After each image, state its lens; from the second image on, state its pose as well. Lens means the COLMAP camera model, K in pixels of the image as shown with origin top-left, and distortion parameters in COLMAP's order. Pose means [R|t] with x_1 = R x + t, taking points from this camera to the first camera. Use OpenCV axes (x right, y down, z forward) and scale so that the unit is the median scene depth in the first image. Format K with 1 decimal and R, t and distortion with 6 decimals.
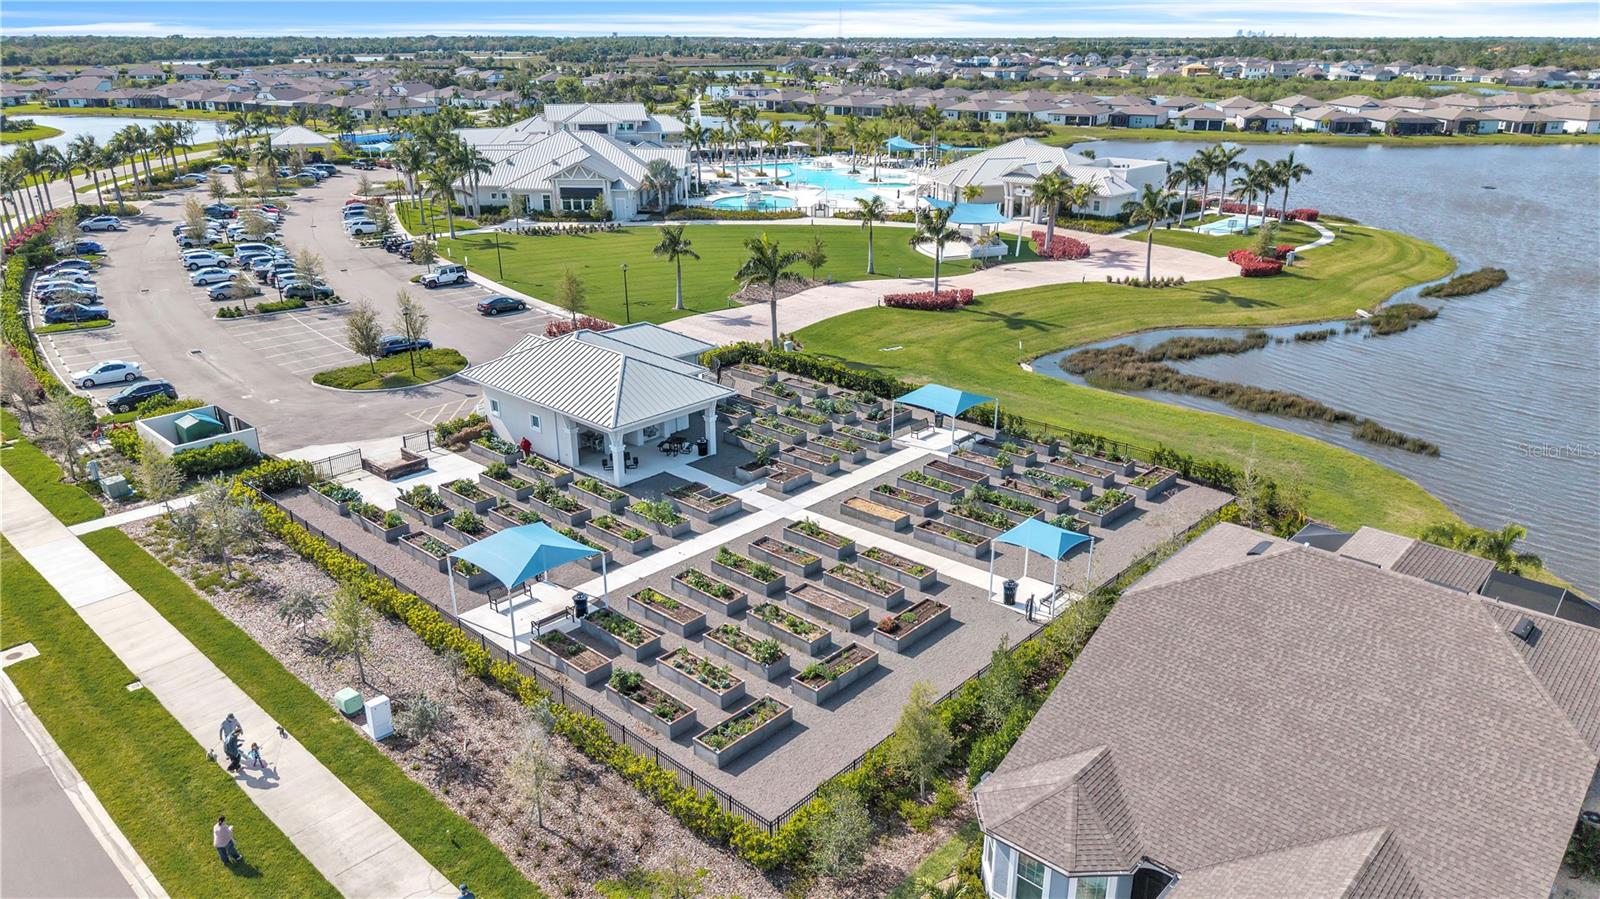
lens RADIAL K [[1083.6, 0, 793.9], [0, 1083.6, 442.0], [0, 0, 1]] dist [0.028480, -0.027269]
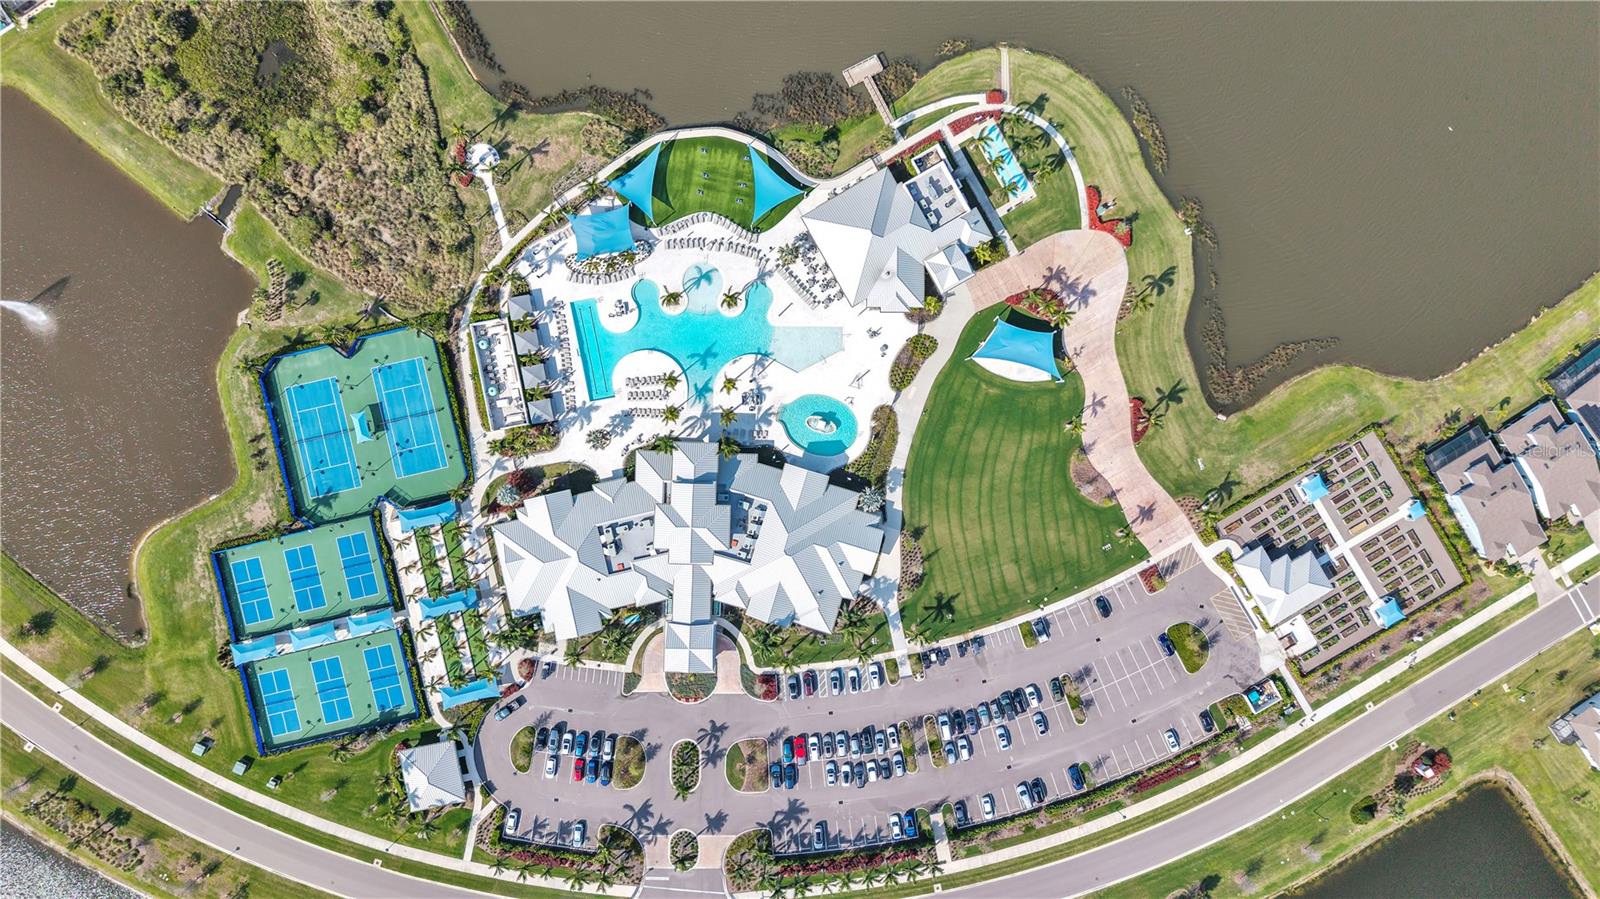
lens RADIAL K [[1085.2, 0, 800.0], [0, 1085.2, 449.5], [0, 0, 1]] dist [0.022045, -0.022181]
pose [[0.274131, -0.961687, -0.003147, -0.029065], [0.323550, 0.089146, 0.942002, -0.646004], [-0.905631, -0.259250, 0.335592, 0.228852]]
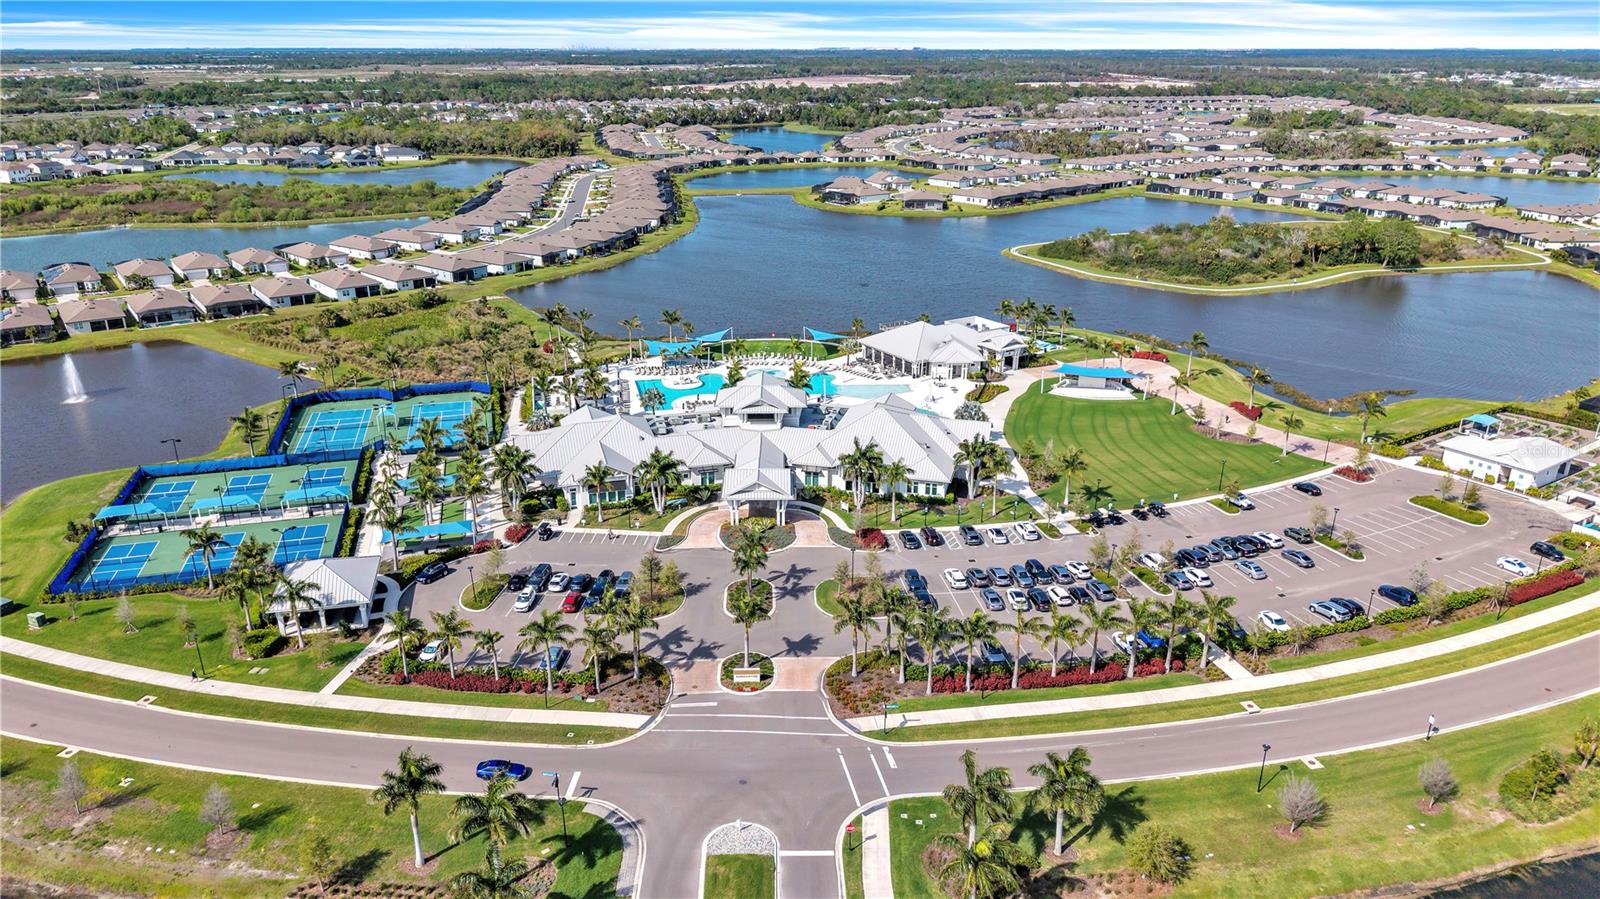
lens RADIAL K [[1101.7, 0, 797.6], [0, 1101.7, 412.1], [0, 0, 1]] dist [0.027198, -0.036935]
pose [[0.235871, -0.306881, 0.922057, -0.519899], [0.340843, 0.914678, 0.217234, -0.227767], [-0.910050, 0.263037, 0.320344, 0.291505]]
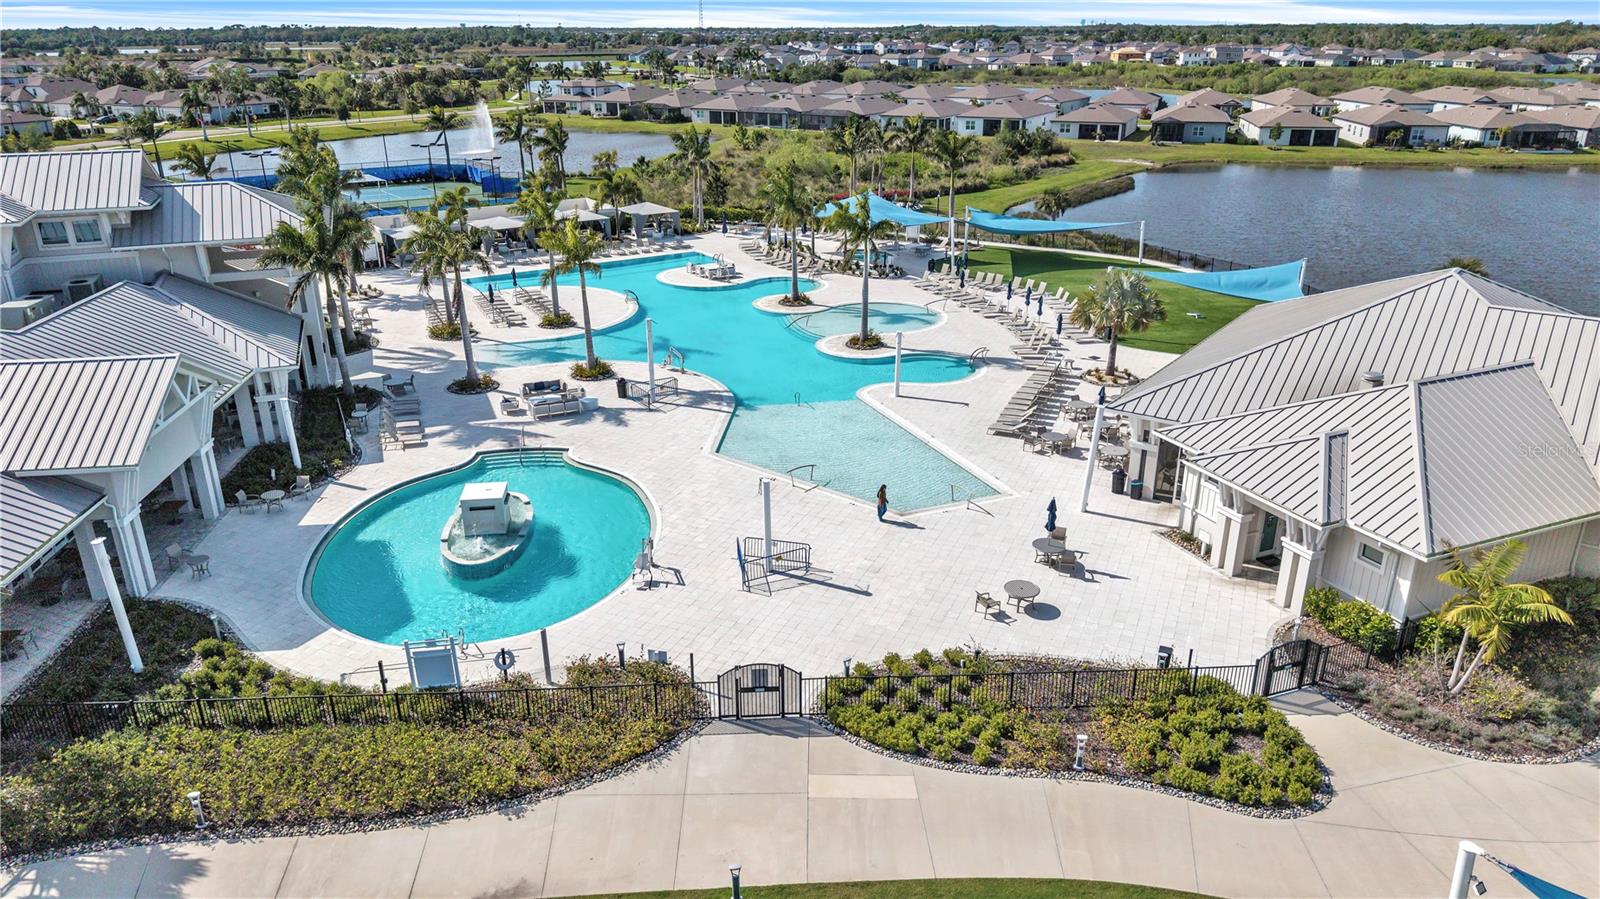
lens RADIAL K [[1085.2, 0, 800.0], [0, 1085.2, 449.5], [0, 0, 1]] dist [0.022045, -0.022181]
pose [[0.991825, -0.050418, 0.117222, 0.003567], [0.048826, 0.998672, 0.016410, -0.101757], [-0.117894, -0.010552, 0.992970, 0.305445]]
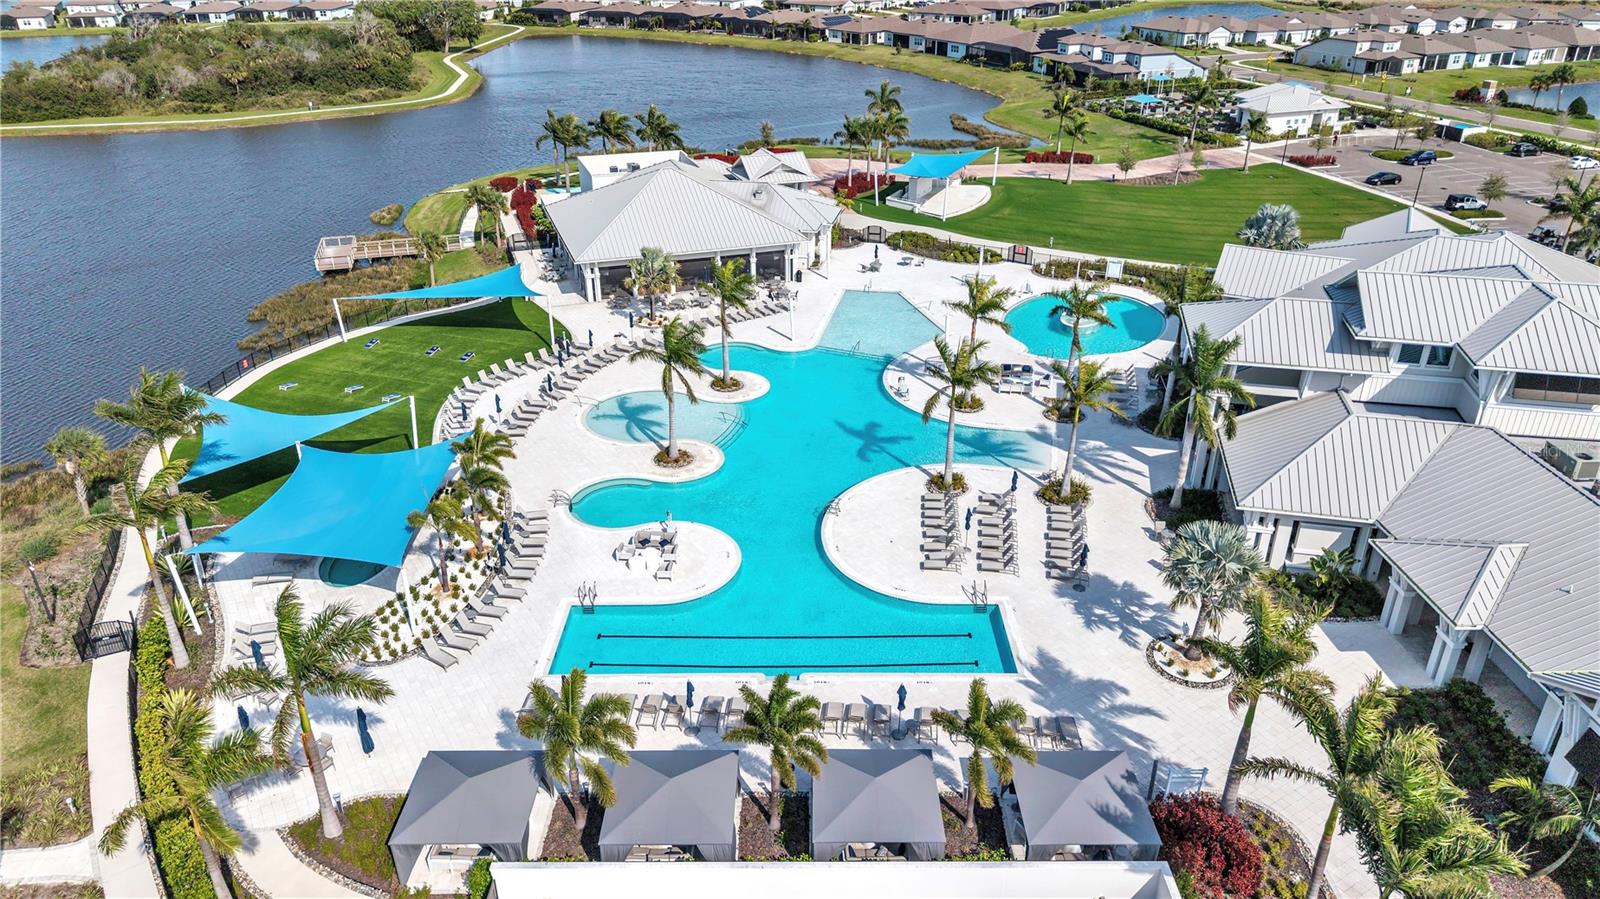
lens RADIAL K [[1085.2, 0, 800.0], [0, 1085.2, 449.5], [0, 0, 1]] dist [0.022045, -0.022181]
pose [[-0.892298, -0.200990, 0.404236, -0.060290], [0.159637, 0.697096, 0.698980, -0.246095], [-0.422280, 0.688230, -0.589932, 0.600412]]
